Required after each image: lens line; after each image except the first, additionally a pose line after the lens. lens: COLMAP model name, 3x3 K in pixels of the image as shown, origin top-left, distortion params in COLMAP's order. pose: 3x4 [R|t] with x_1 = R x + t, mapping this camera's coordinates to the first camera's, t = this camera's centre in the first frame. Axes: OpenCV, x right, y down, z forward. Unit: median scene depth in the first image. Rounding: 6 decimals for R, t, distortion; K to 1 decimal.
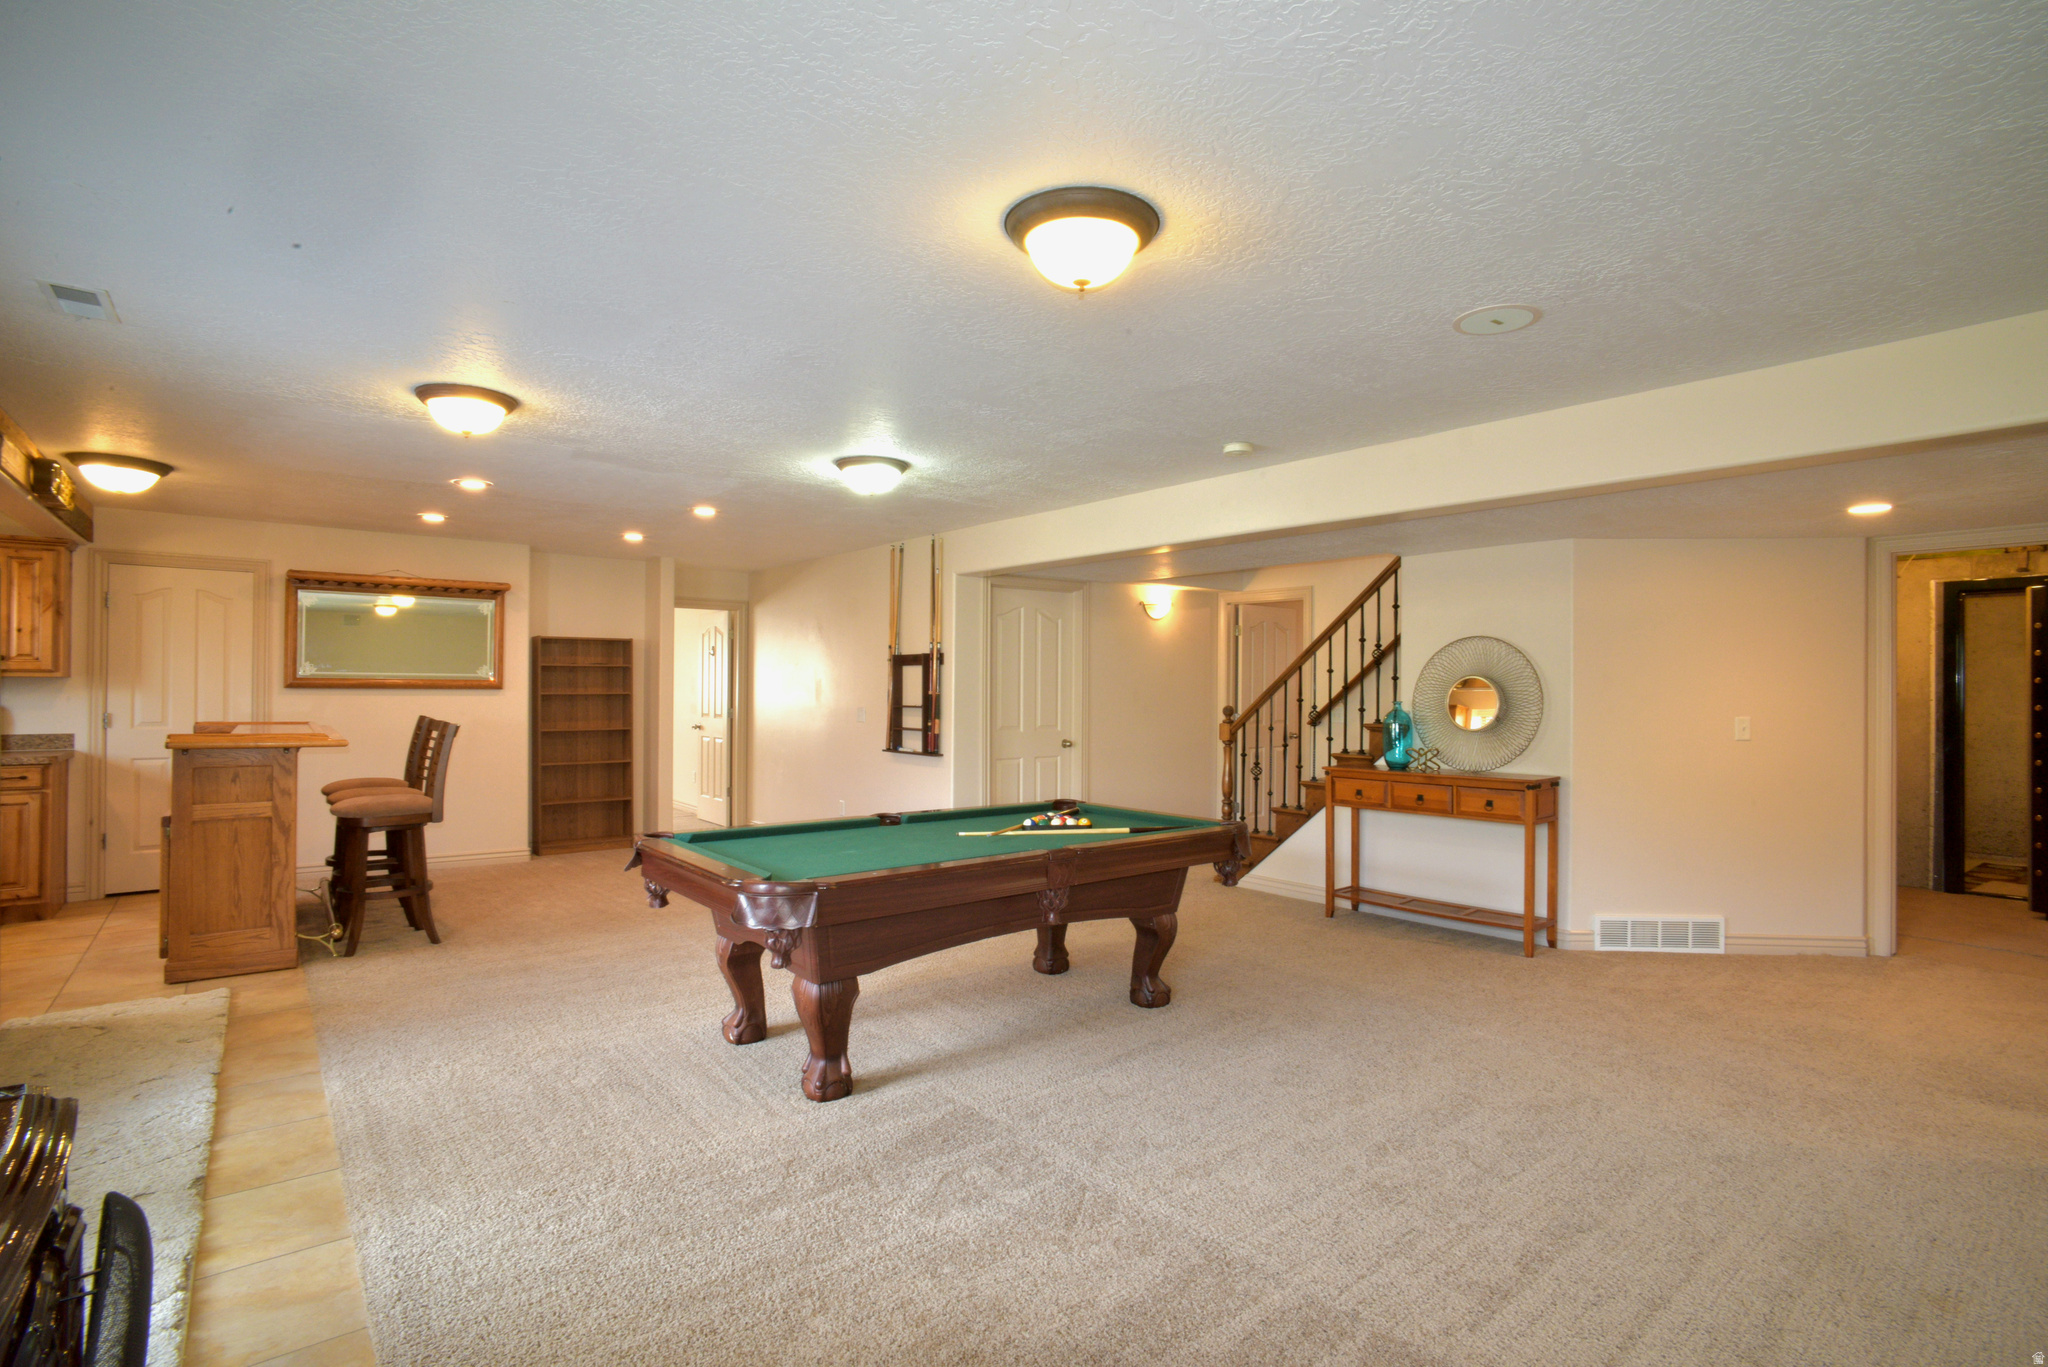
lens RADIAL K [[994.6, 0, 1047.9], [0, 994.6, 682.4], [0, 0, 1]] dist [-0.053795, 0.024423]
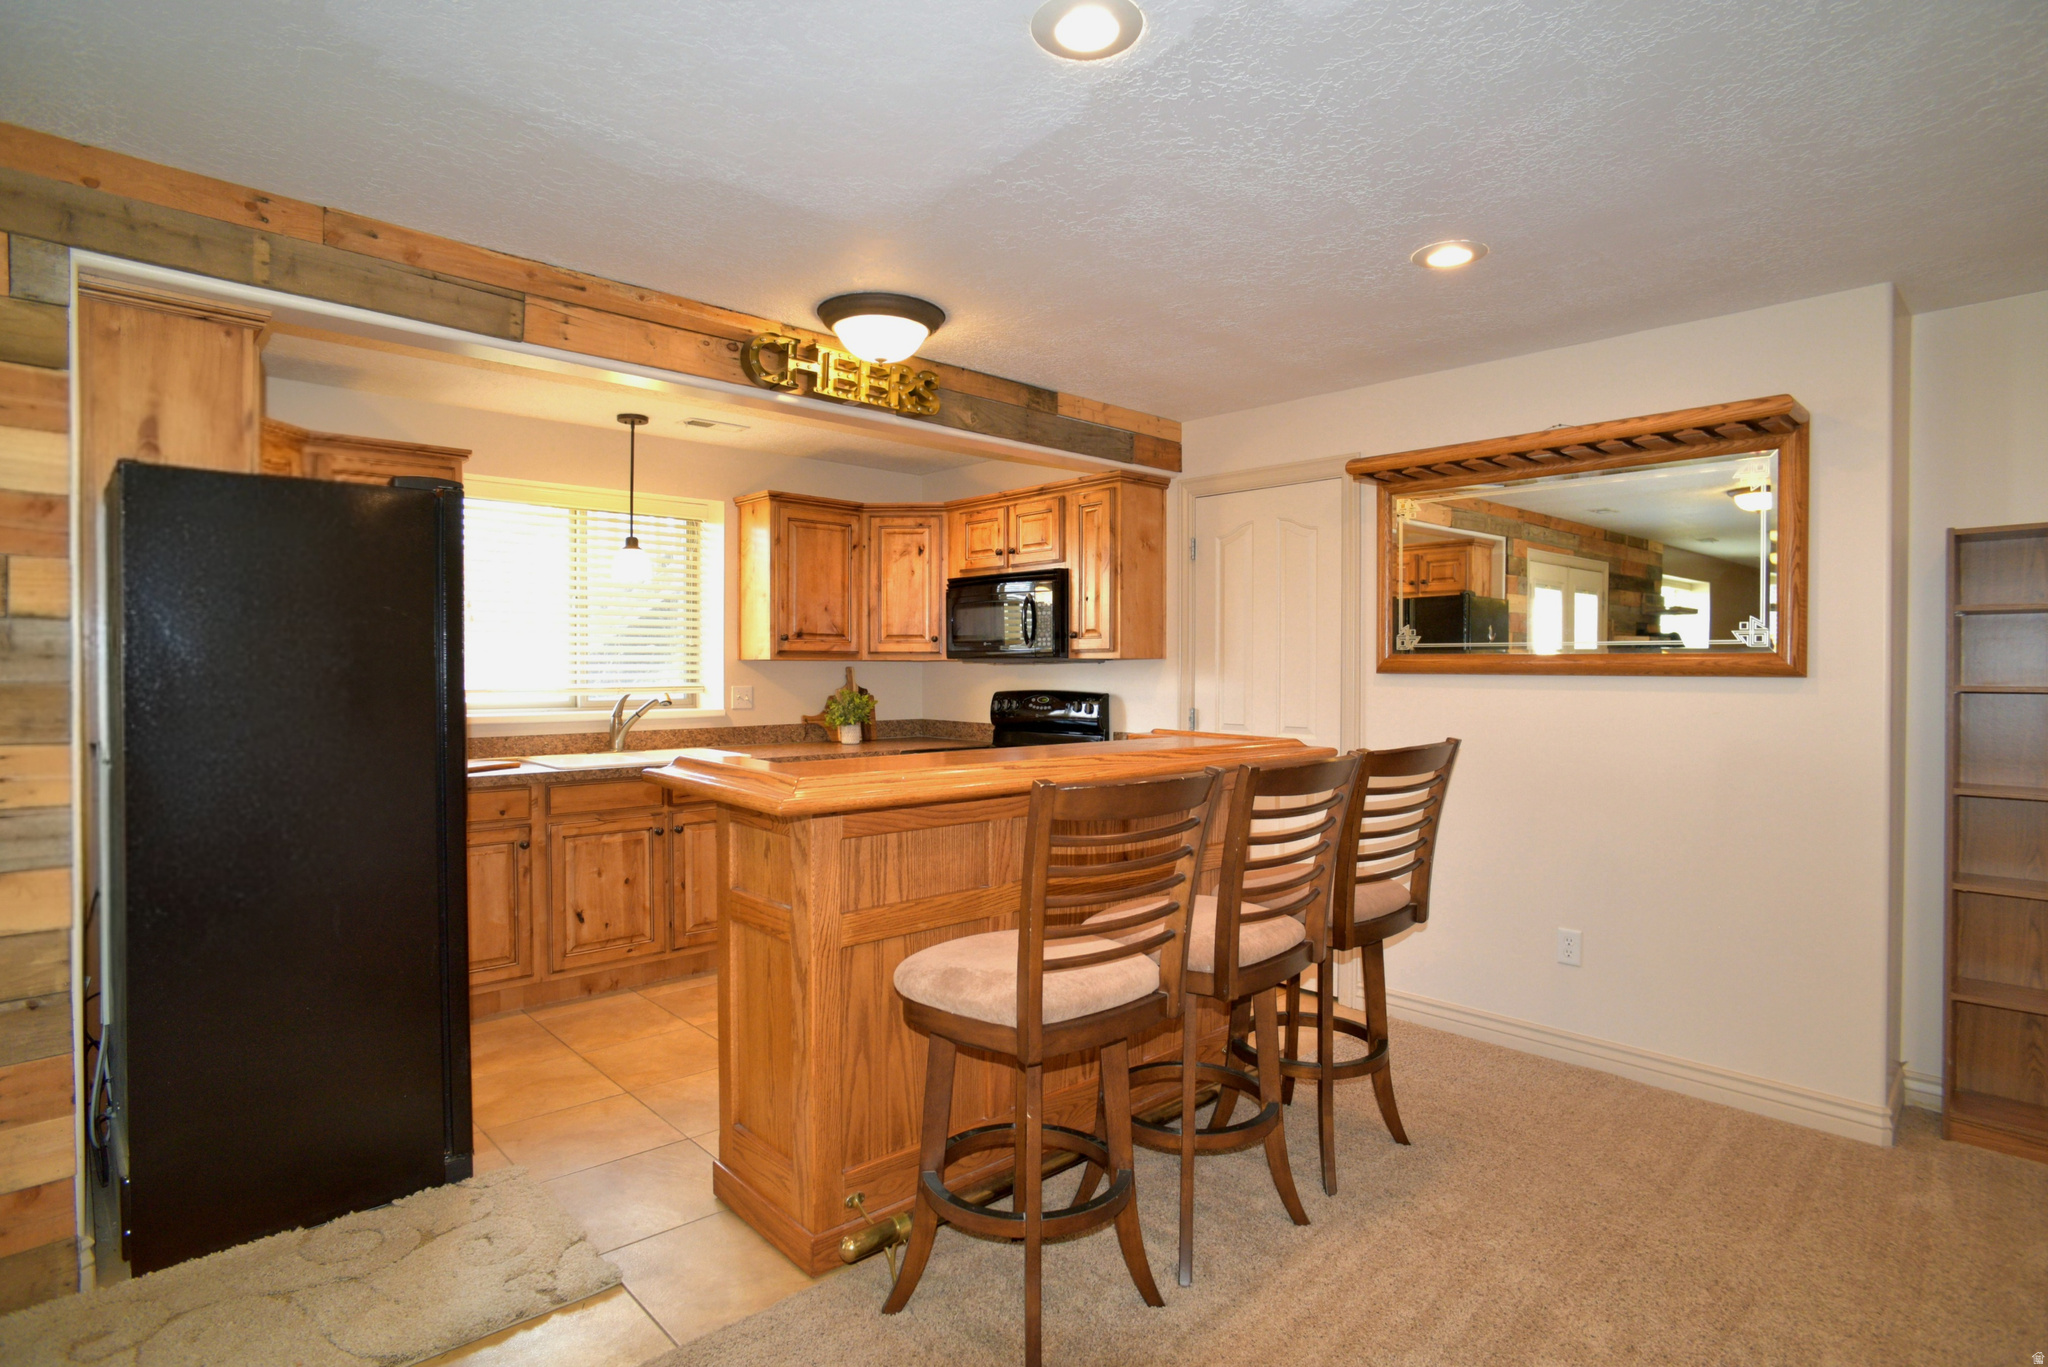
lens RADIAL K [[994.6, 0, 1047.9], [0, 994.6, 682.4], [0, 0, 1]] dist [-0.053795, 0.024423]
pose [[0.059820, 0.011232, -0.998146, -0.245992], [0.004445, 0.999924, 0.011518, 0.004476], [0.998199, -0.005125, 0.059766, 0.865276]]
